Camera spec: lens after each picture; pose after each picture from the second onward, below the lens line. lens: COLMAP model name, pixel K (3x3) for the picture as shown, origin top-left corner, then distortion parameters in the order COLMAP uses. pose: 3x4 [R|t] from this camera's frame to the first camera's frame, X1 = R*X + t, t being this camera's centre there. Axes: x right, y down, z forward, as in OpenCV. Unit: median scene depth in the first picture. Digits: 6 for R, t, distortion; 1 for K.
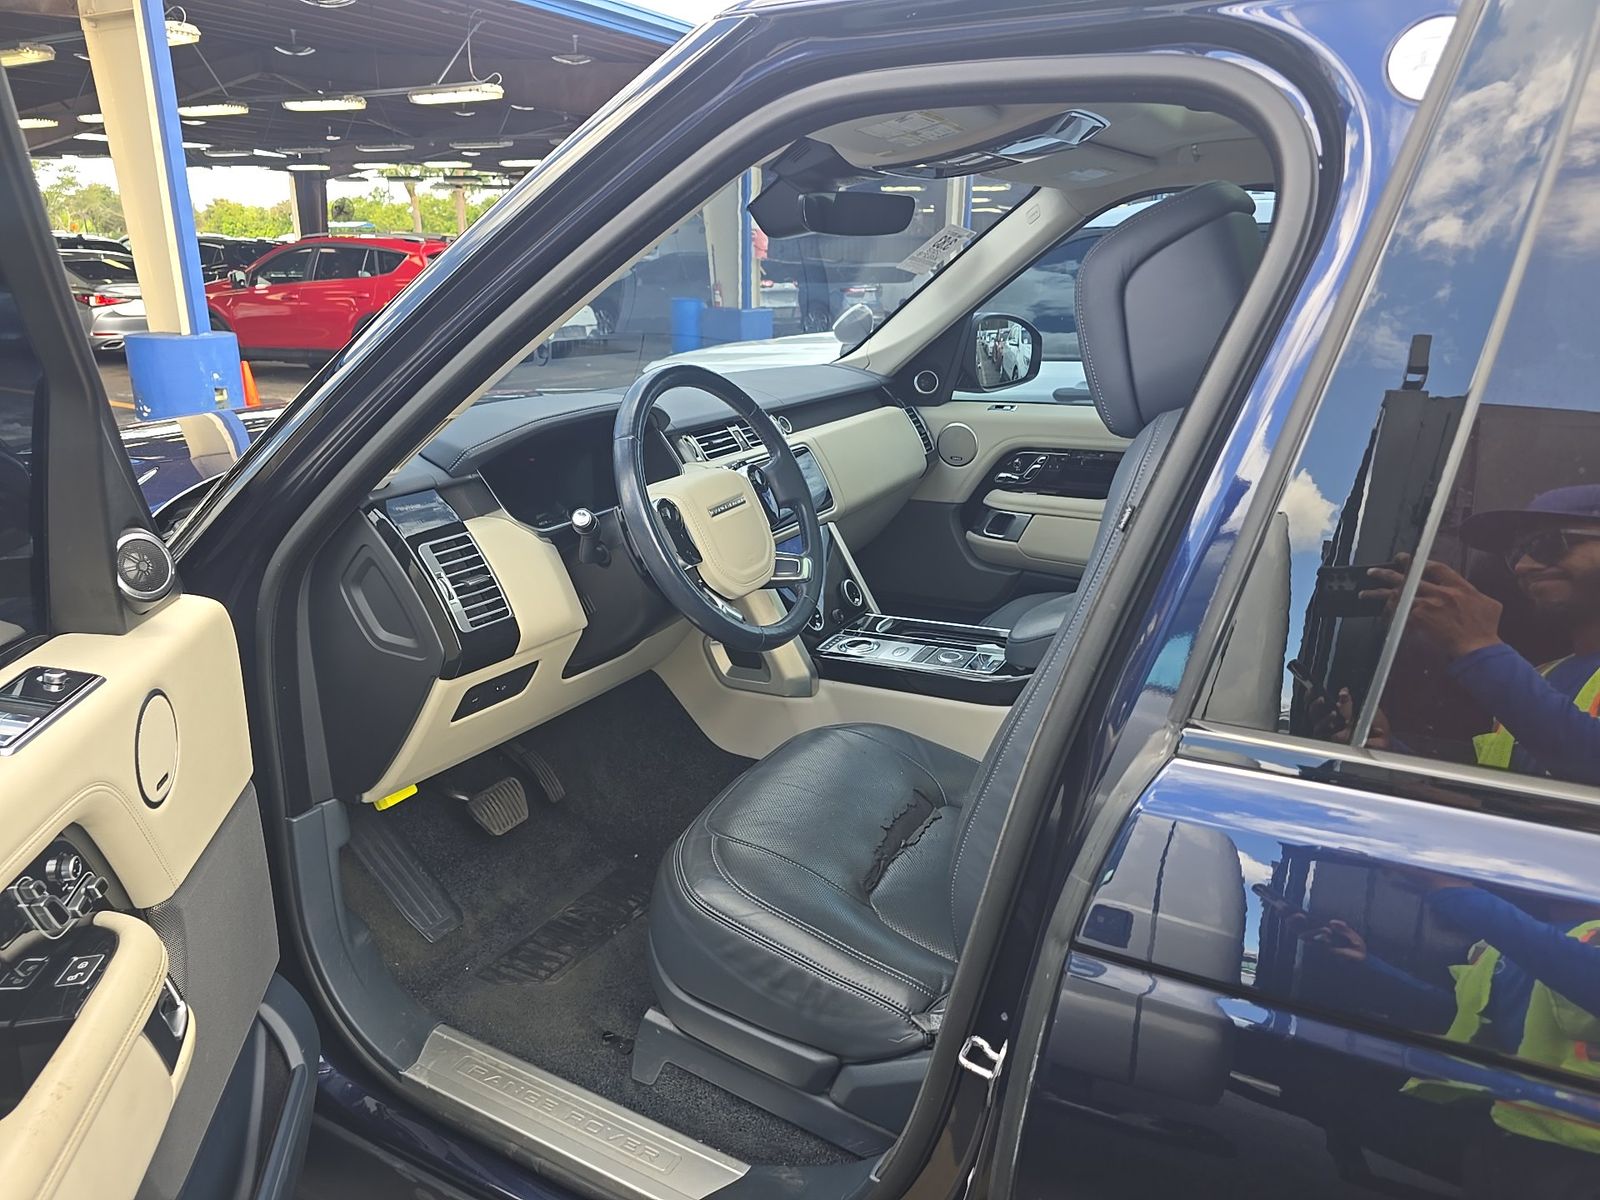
lens RADIAL K [[1080.4, 0, 799.2], [0, 1080.4, 600.0], [0, 0, 1]] dist [0.031945, -0.025304]
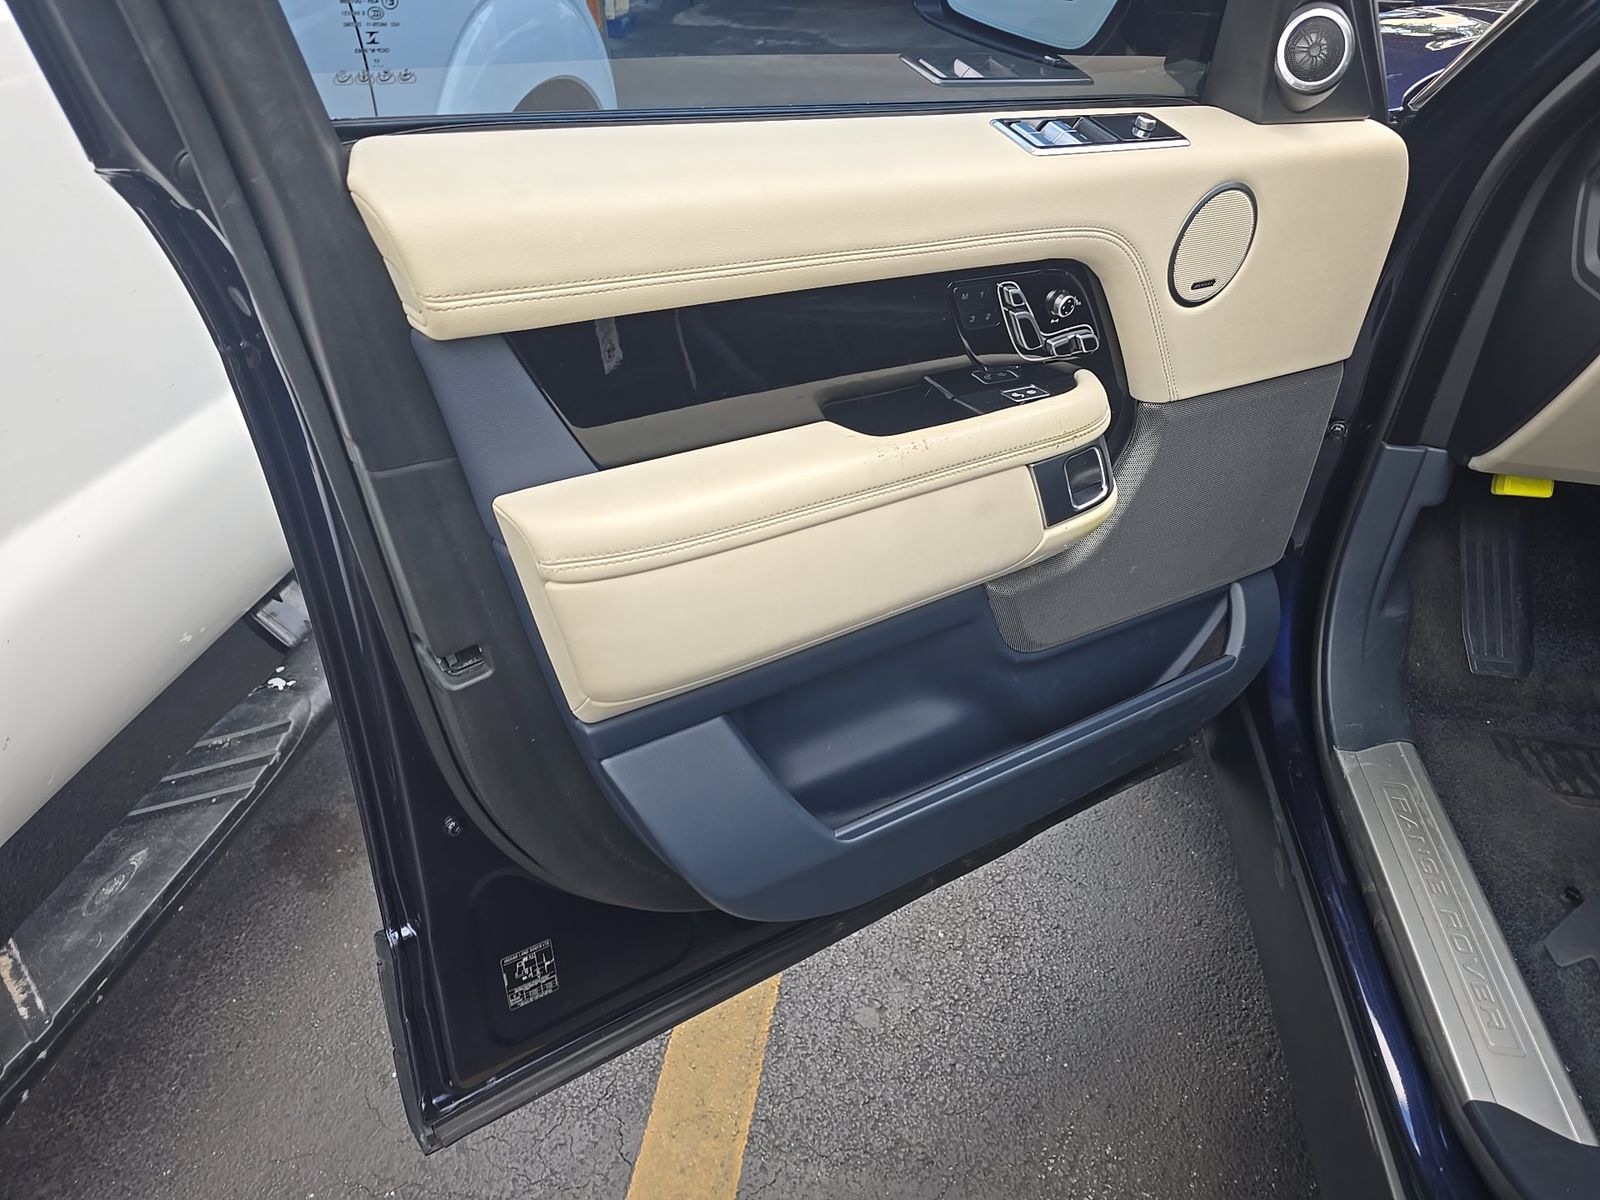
lens RADIAL K [[1080.4, 0, 798.4], [0, 1080.4, 603.0], [0, 0, 1]] dist [0.031945, -0.025304]
pose [[0.363775, 0.540684, -0.758505, 0.099500], [-0.298268, 0.839033, 0.455039, 0.044232], [0.882442, 0.060706, 0.466487, 0.152675]]
